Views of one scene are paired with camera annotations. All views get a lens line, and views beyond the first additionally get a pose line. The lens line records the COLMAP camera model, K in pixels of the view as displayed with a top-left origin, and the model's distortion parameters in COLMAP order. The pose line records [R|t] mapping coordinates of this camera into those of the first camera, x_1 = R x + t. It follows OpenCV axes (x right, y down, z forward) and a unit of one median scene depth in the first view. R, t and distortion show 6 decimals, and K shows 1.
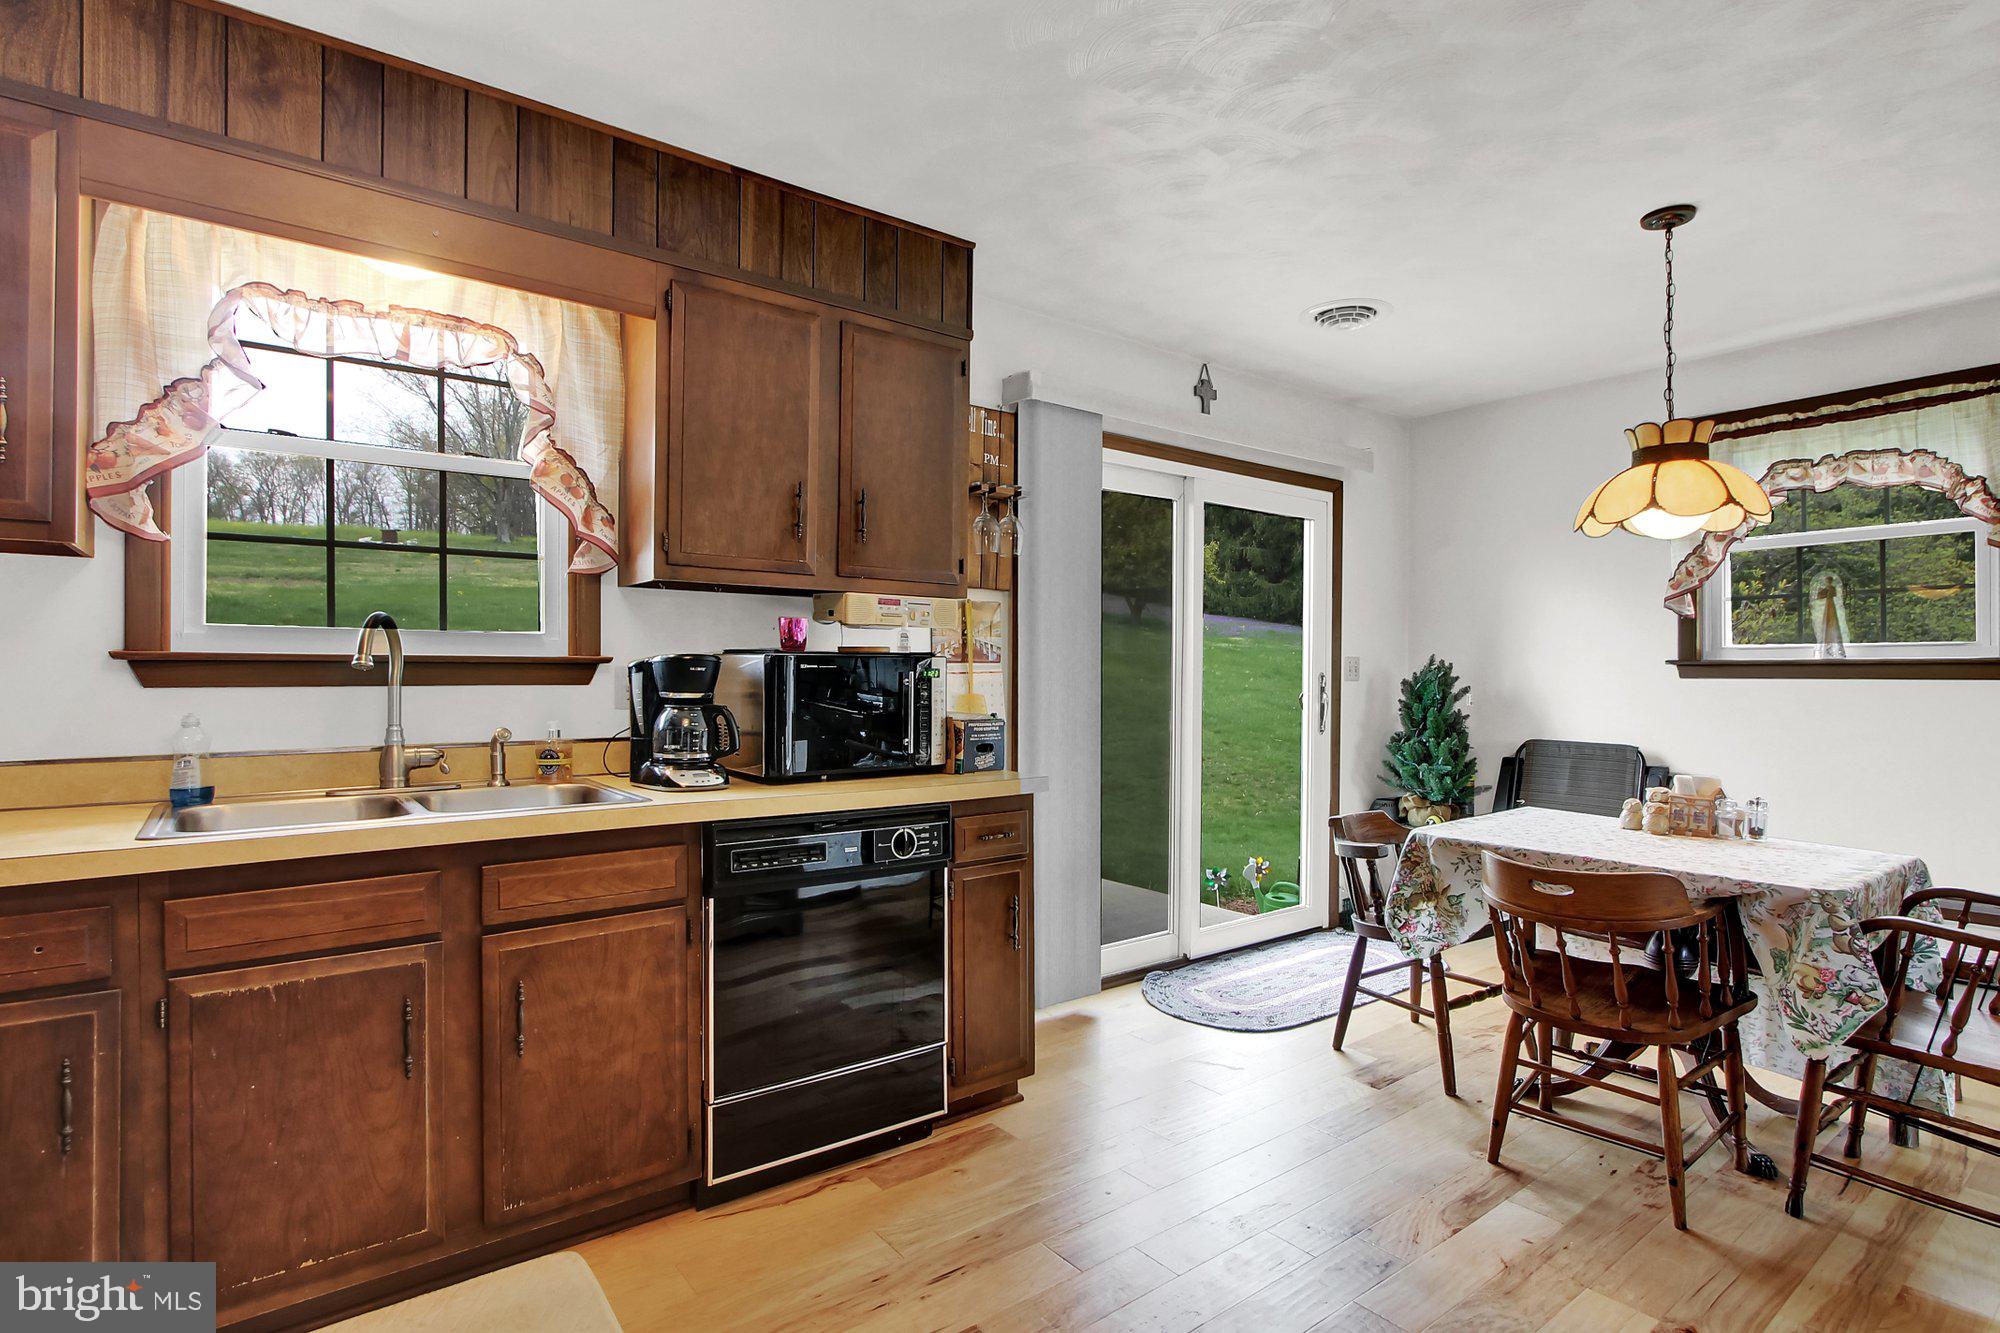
lens RADIAL K [[980.9, 0, 998.1], [0, 980.9, 683.0], [0, 0, 1]] dist [-0.017669, -0.000093]
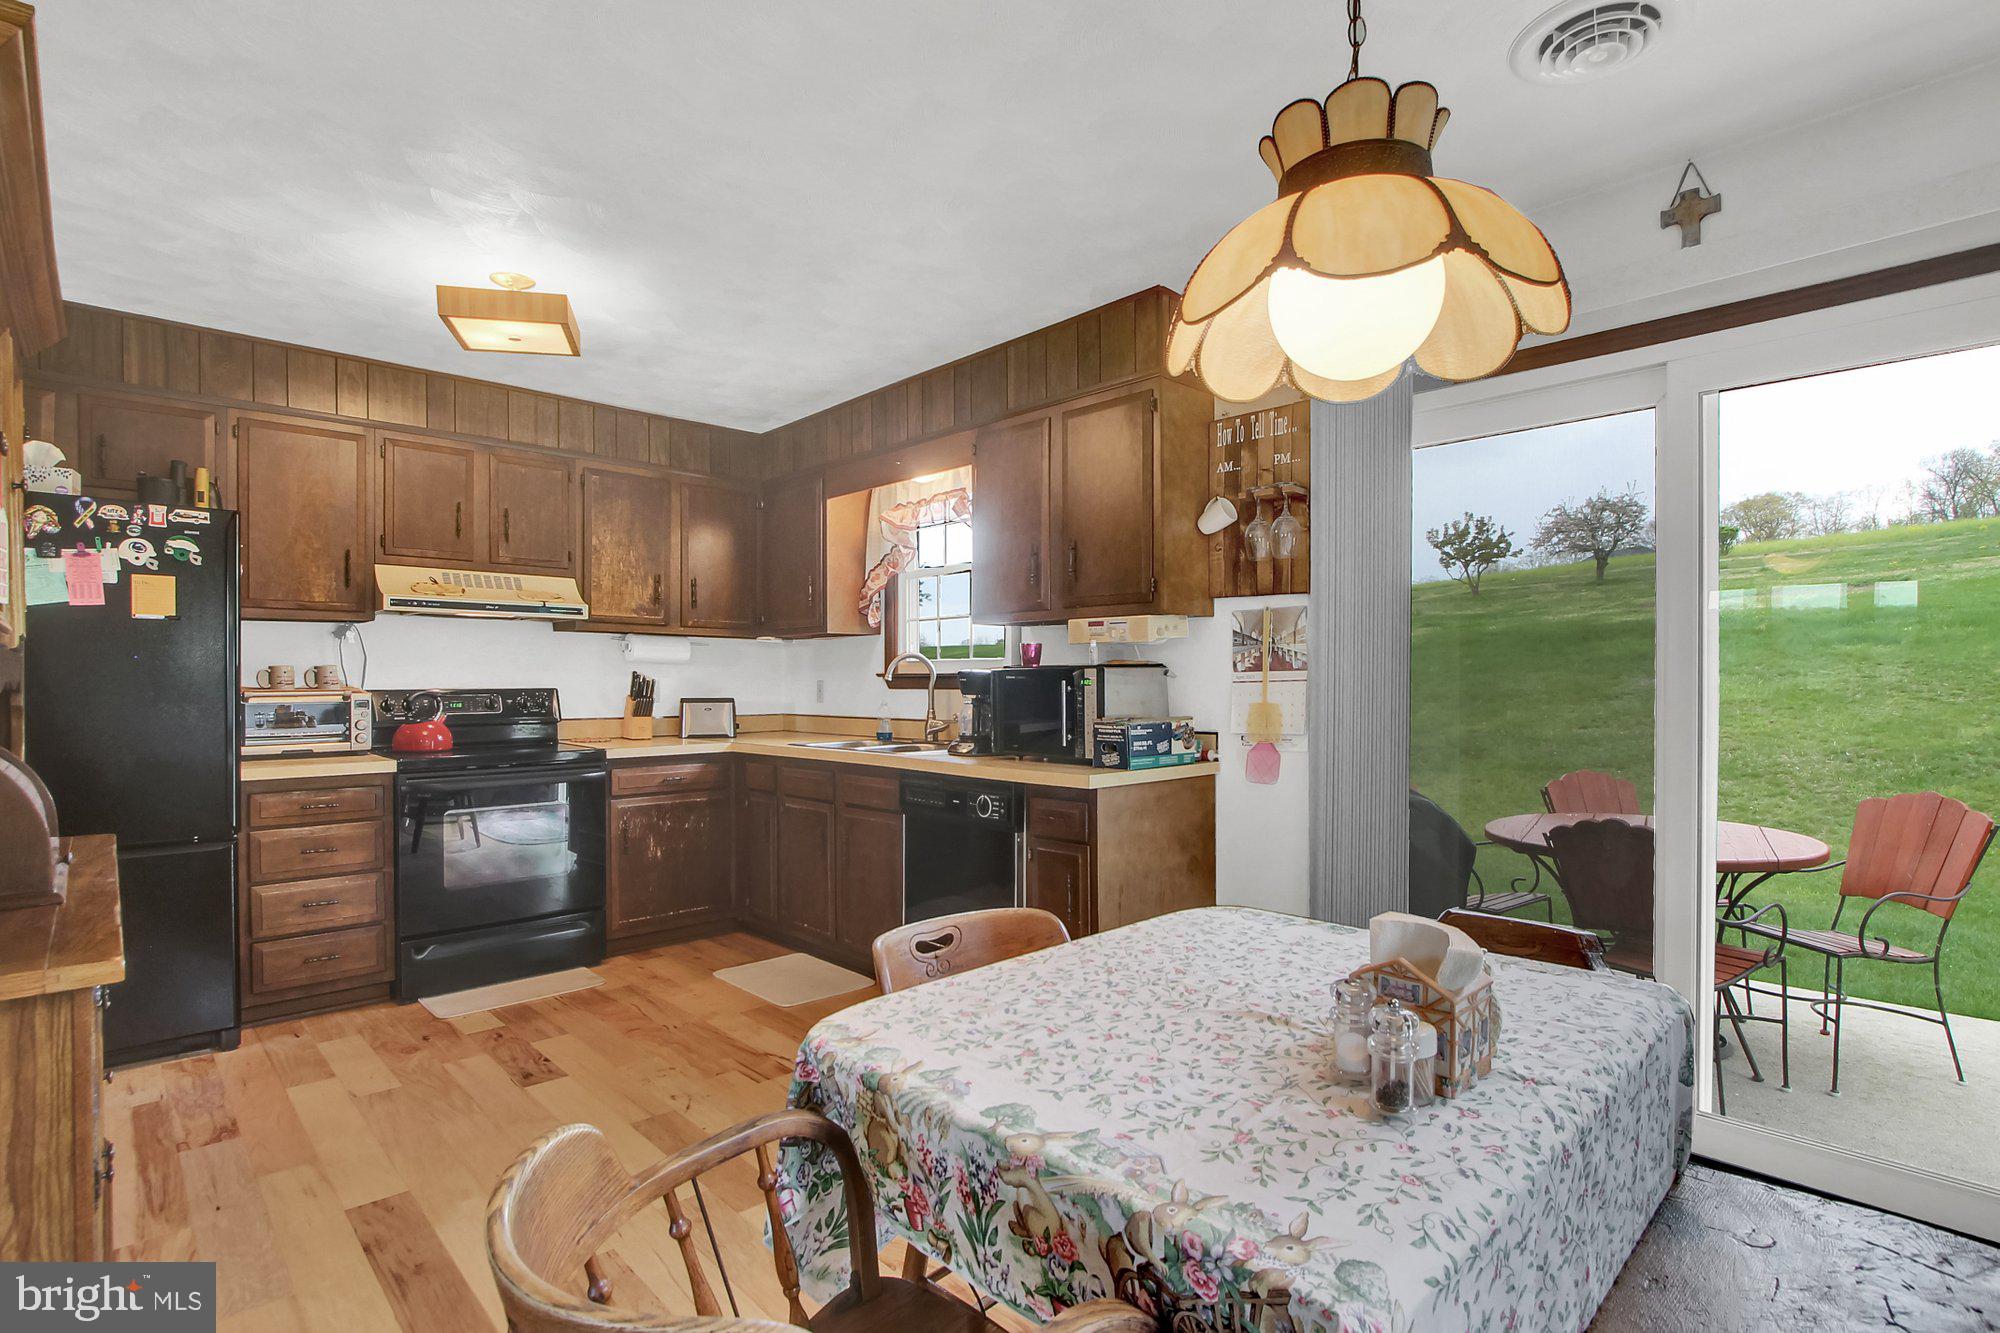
lens RADIAL K [[984.6, 0, 999.4], [0, 984.6, 695.8], [0, 0, 1]] dist [-0.001608, -0.000288]
pose [[0.108364, 0.012400, -0.994034, 1.122771], [-0.008632, 0.999896, 0.011533, -0.006445], [0.994074, 0.007331, 0.108460, 0.759466]]
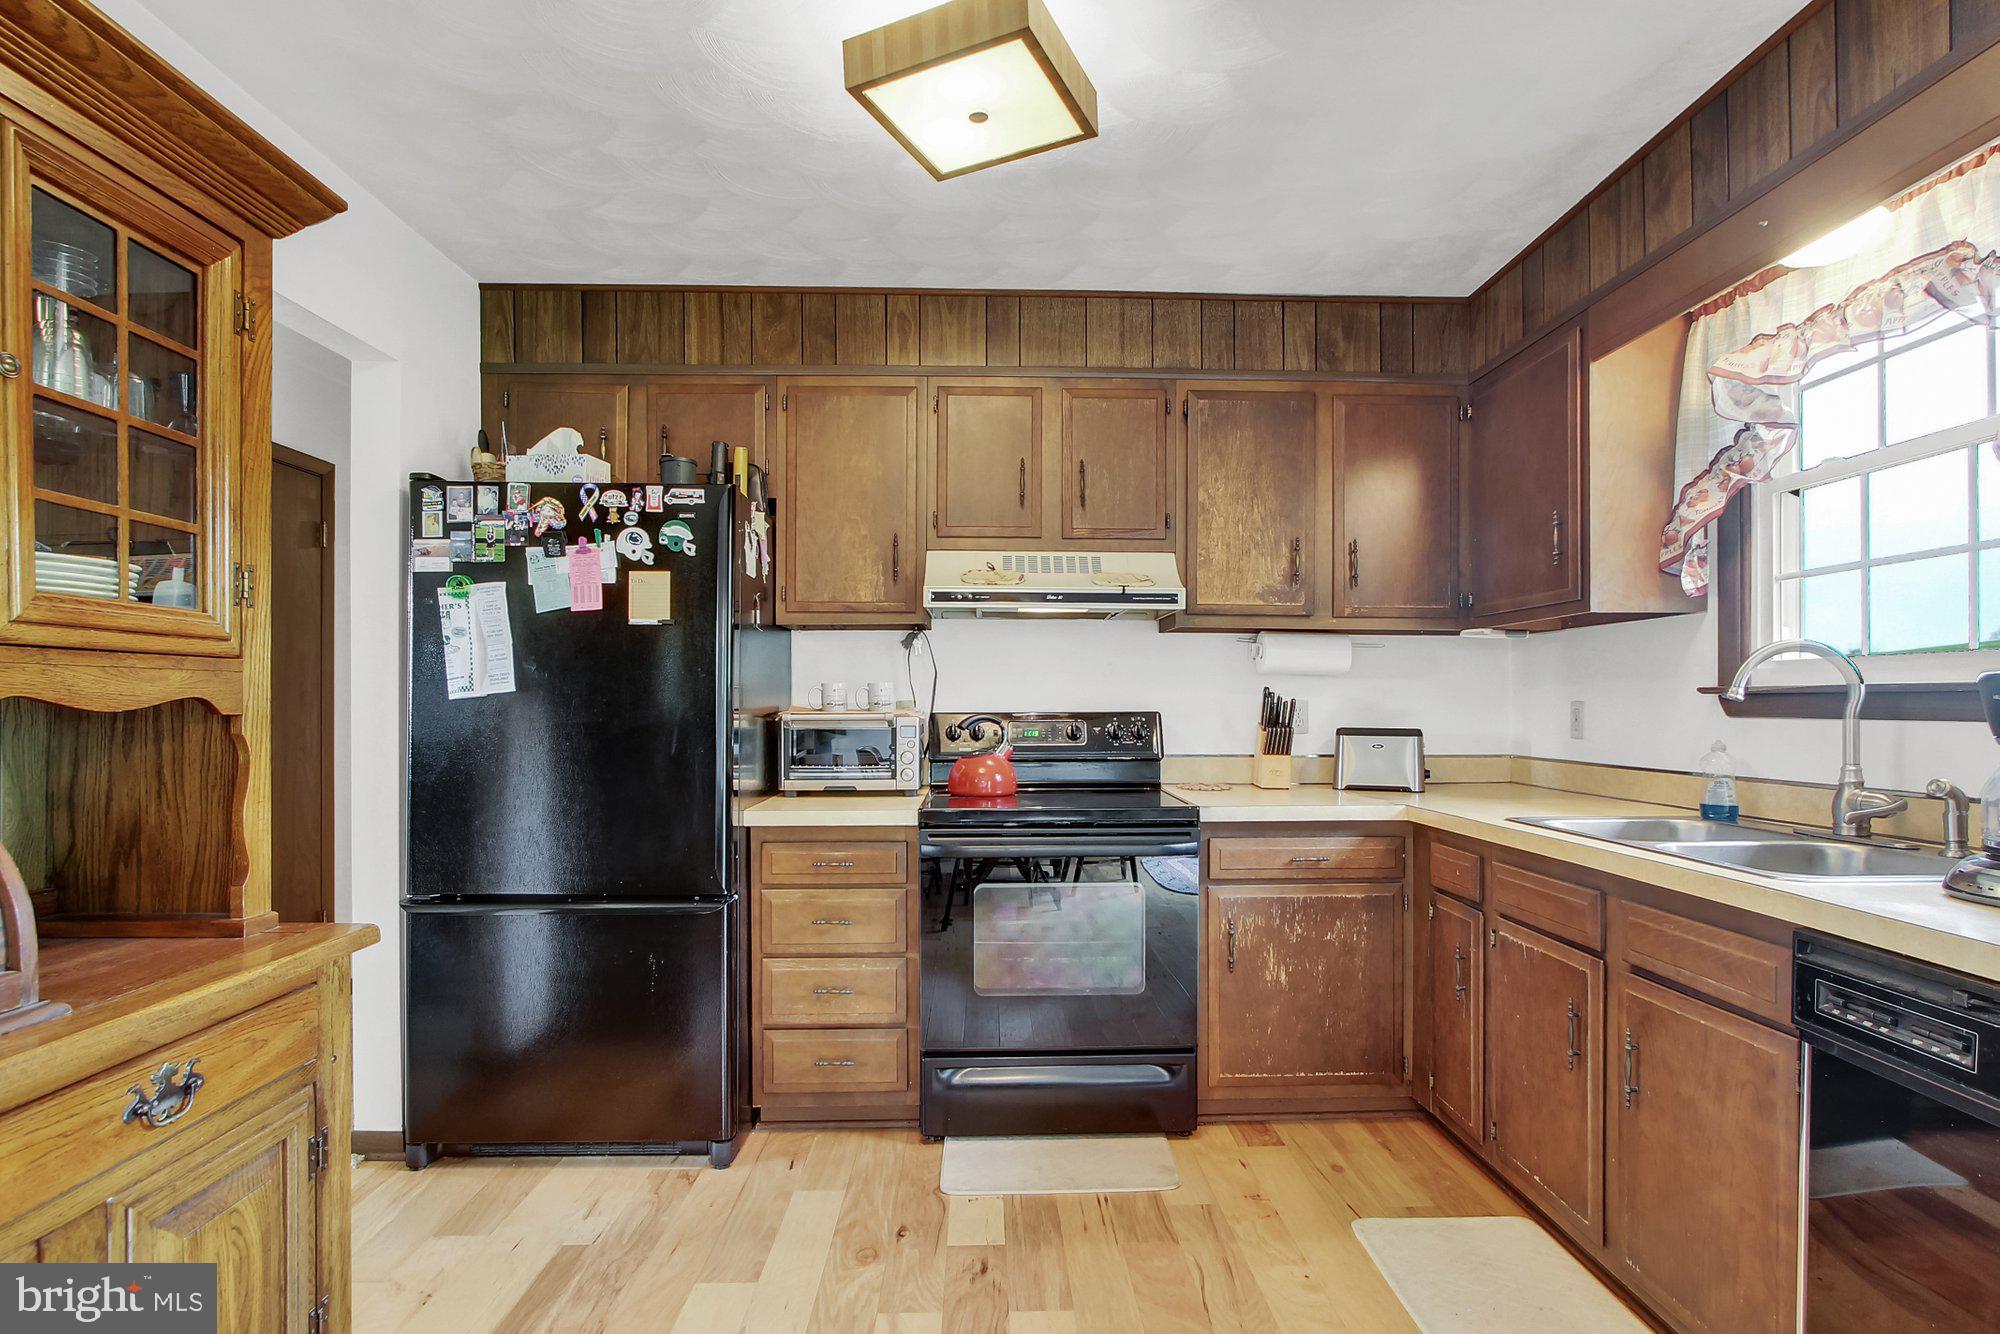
lens RADIAL K [[958.9, 0, 1024.9], [0, 958.9, 701.5], [0, 0, 1]] dist [-0.018209, 0.000207]
pose [[-0.568096, -0.005323, -0.822945, 0.419046], [-0.010711, 0.999942, 0.000926, -0.005328], [0.822893, 0.009341, -0.568120, 0.718308]]
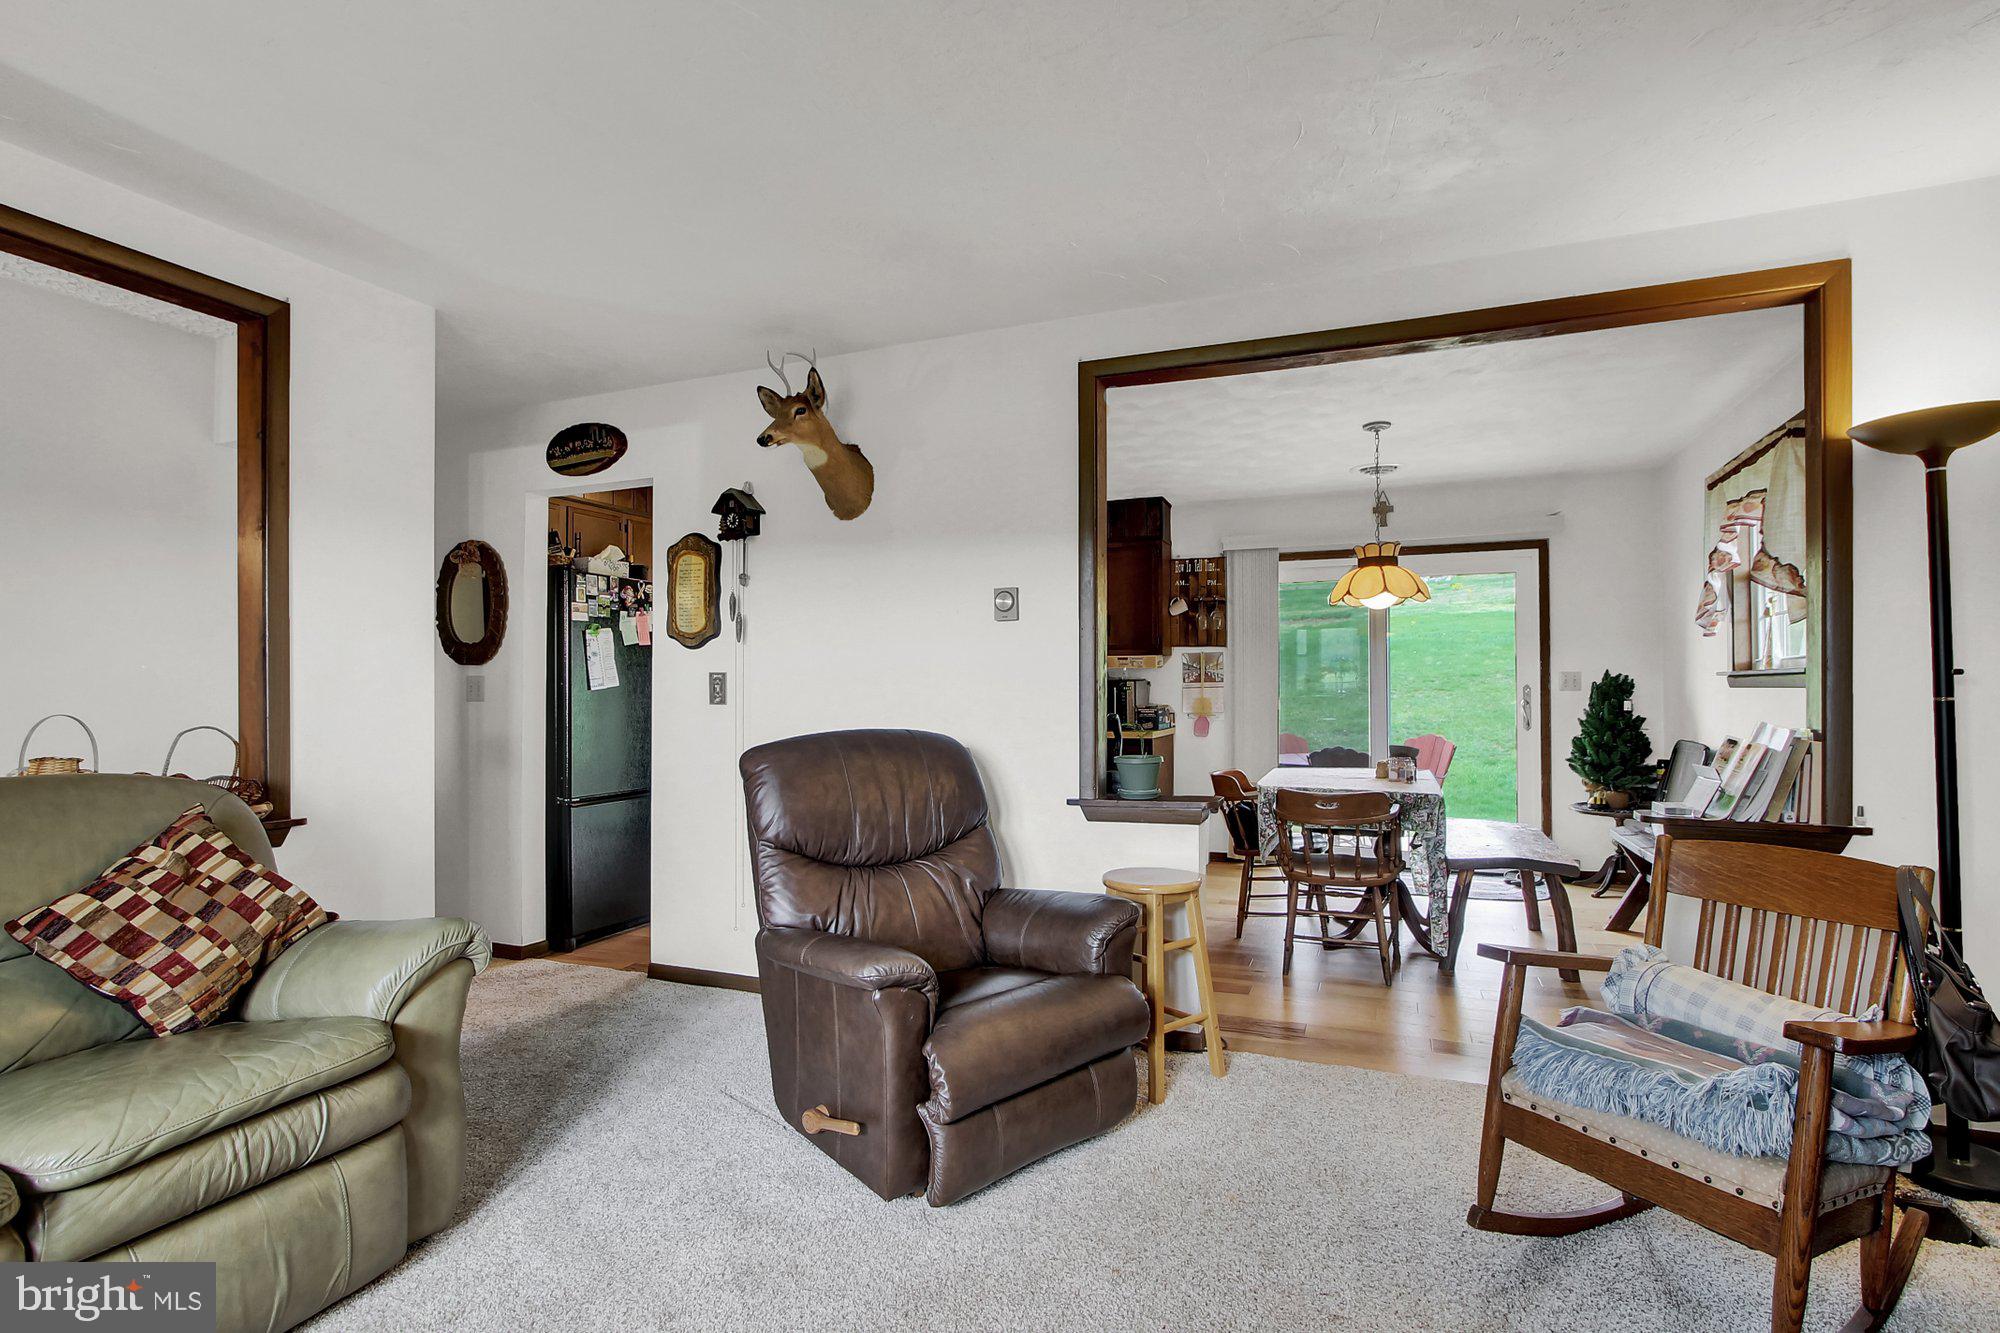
lens RADIAL K [[950.5, 0, 1000.0], [0, 950.5, 666.5], [0, 0, 1]] dist [-0.023549, -0.000051]
pose [[0.506000, -0.024751, -0.862178, 1.781973], [-0.002084, 0.999550, -0.029918, 0.006660], [0.862531, 0.016935, 0.505721, -0.451336]]
